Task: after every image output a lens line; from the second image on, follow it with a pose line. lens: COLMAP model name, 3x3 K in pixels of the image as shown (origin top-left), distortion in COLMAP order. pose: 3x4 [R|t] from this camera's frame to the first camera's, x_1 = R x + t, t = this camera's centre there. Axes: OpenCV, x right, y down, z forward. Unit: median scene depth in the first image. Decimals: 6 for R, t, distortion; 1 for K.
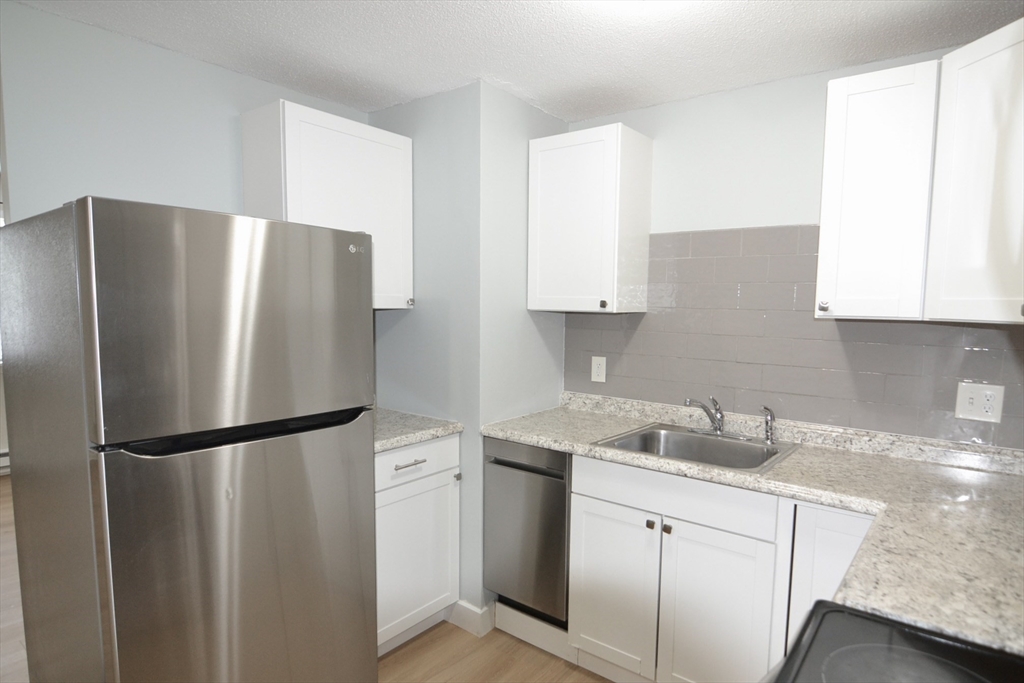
lens RADIAL K [[573.3, 0, 542.9], [0, 573.3, 365.2], [0, 0, 1]] dist [0.000678, -0.018232]
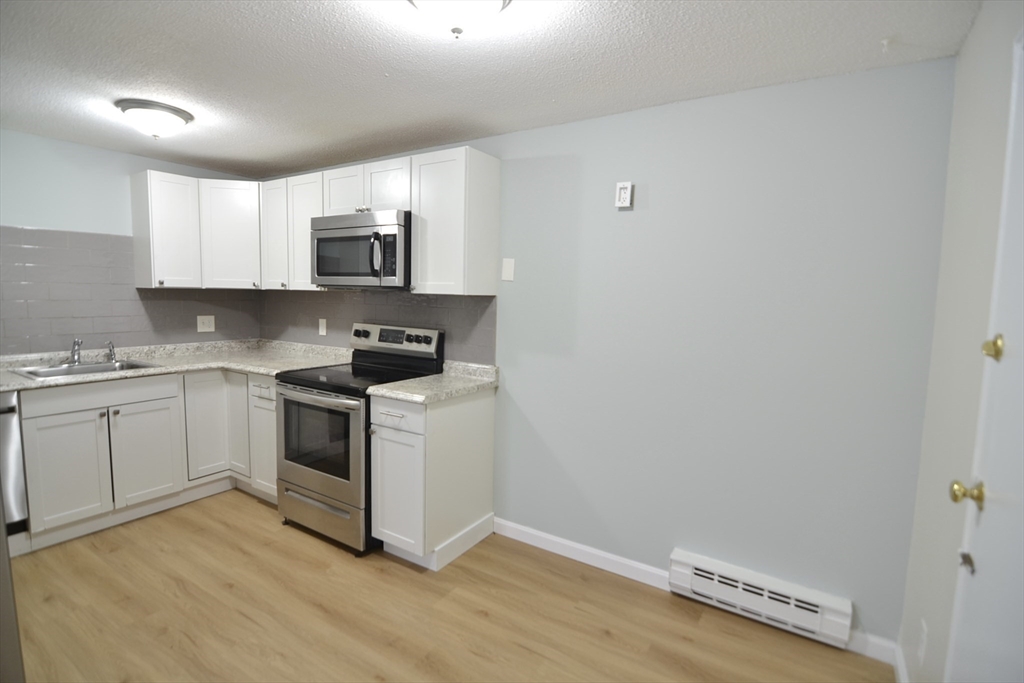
lens RADIAL K [[495.8, 0, 506.1], [0, 495.8, 340.3], [0, 0, 1]] dist [-0.002817, -0.013237]
pose [[-0.059020, -0.114111, 0.991713, -1.064710], [0.086673, 0.989108, 0.118969, -0.001399], [-0.994487, 0.092976, -0.048487, -0.090485]]
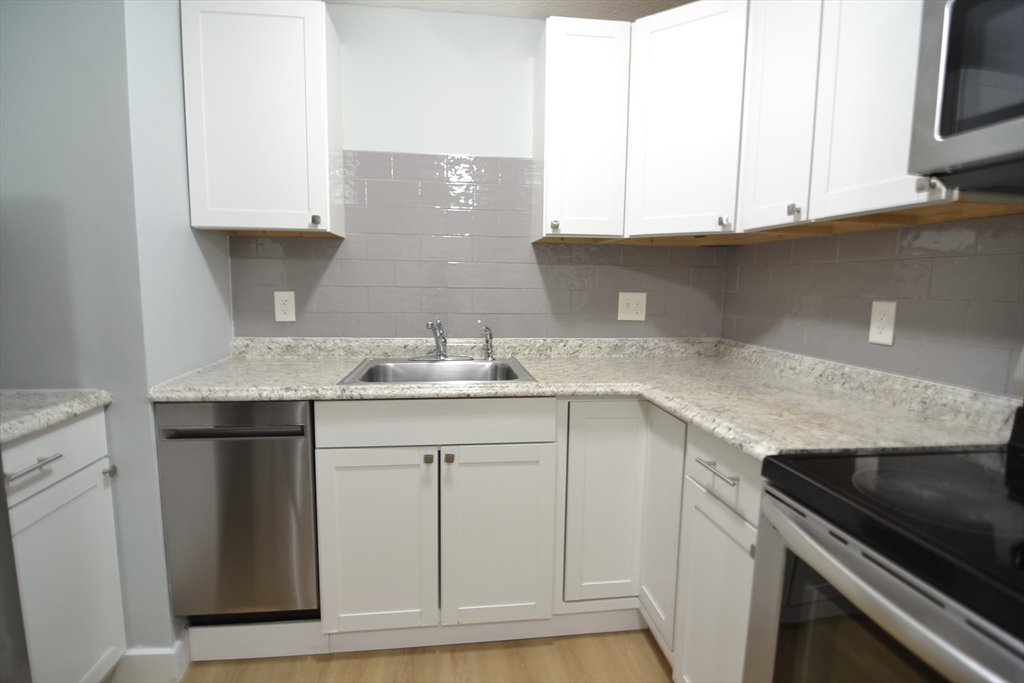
lens RADIAL K [[495.8, 0, 506.1], [0, 495.8, 340.3], [0, 0, 1]] dist [-0.002817, -0.013237]
pose [[0.723094, -0.088624, 0.685041, -0.203528], [0.073191, 0.995982, 0.051595, 0.050997], [-0.686862, 0.012831, 0.726675, 0.292221]]
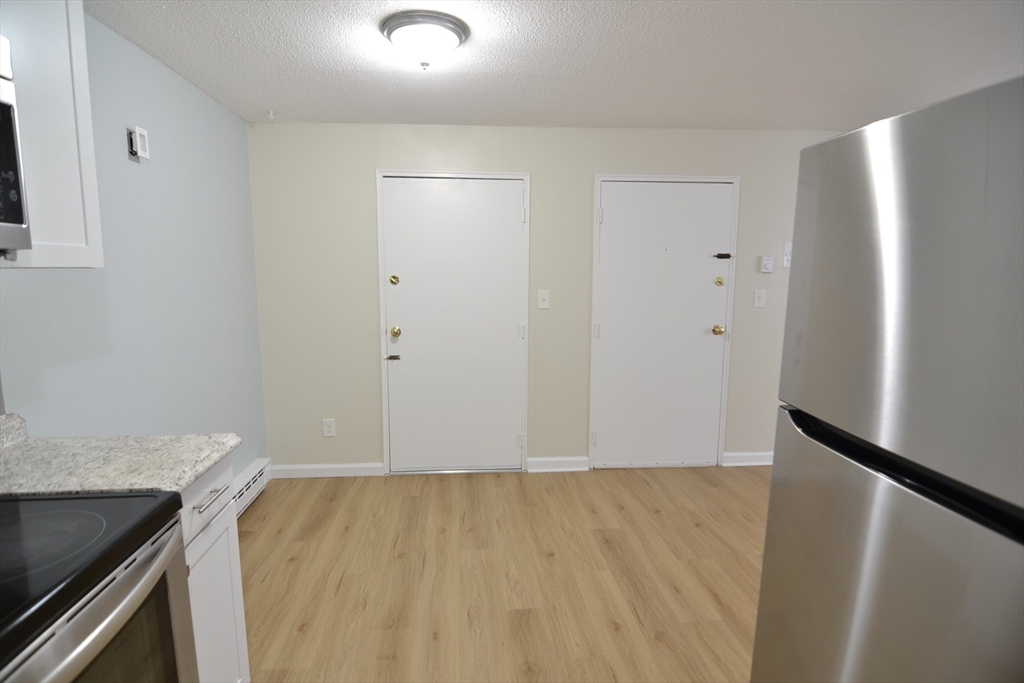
lens RADIAL K [[528.8, 0, 484.7], [0, 528.8, 343.8], [0, 0, 1]] dist [0.000295, -0.000137]
pose [[-0.773686, 0.075899, -0.629006, 0.111753], [-0.079163, 0.973438, 0.214831, -0.063185], [0.628604, 0.216006, -0.747127, 0.720851]]
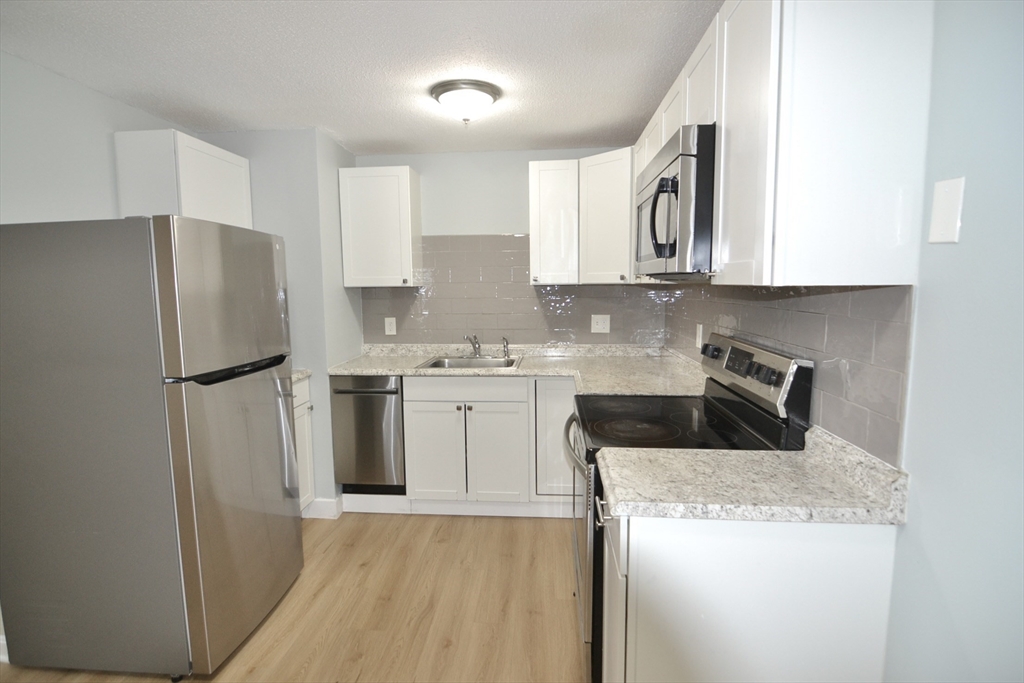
lens RADIAL K [[520.6, 0, 512.0], [0, 520.6, 341.5], [0, 0, 1]] dist [0.001750, -0.013979]
pose [[0.847744, -0.084089, 0.523698, -0.403153], [0.081655, 0.996273, 0.027789, 0.040874], [-0.524083, 0.019205, 0.851451, -0.351364]]
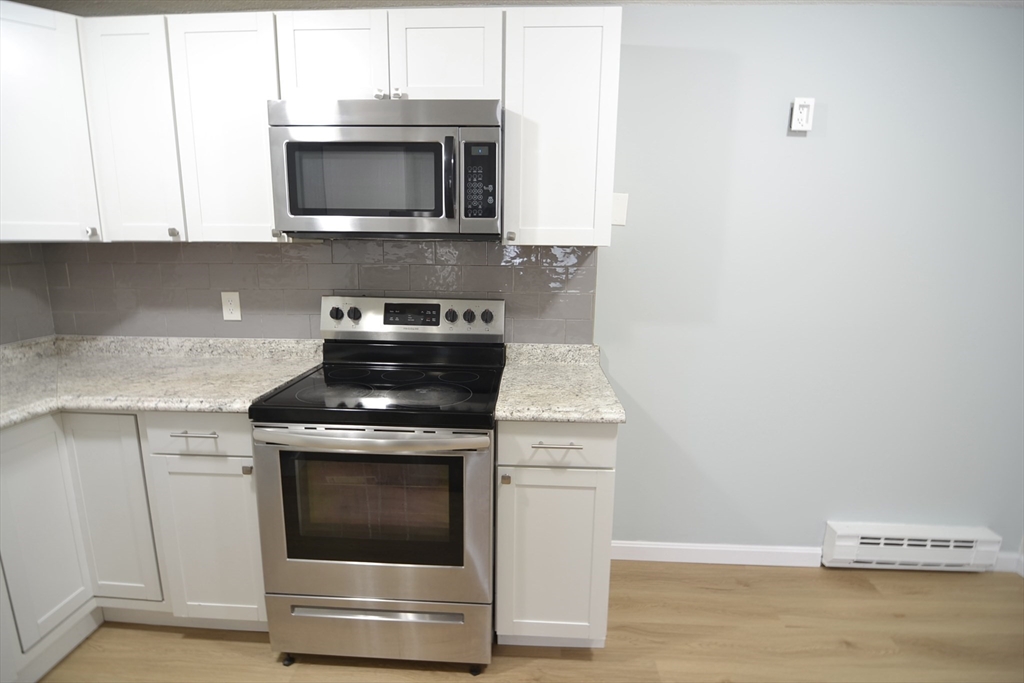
lens RADIAL K [[495.8, 0, 506.1], [0, 495.8, 340.3], [0, 0, 1]] dist [-0.002817, -0.013237]
pose [[-0.551790, -0.182844, 0.813692, -0.482622], [0.071569, 0.961690, 0.264634, -0.050556], [-0.830906, 0.204257, -0.517565, 0.480132]]
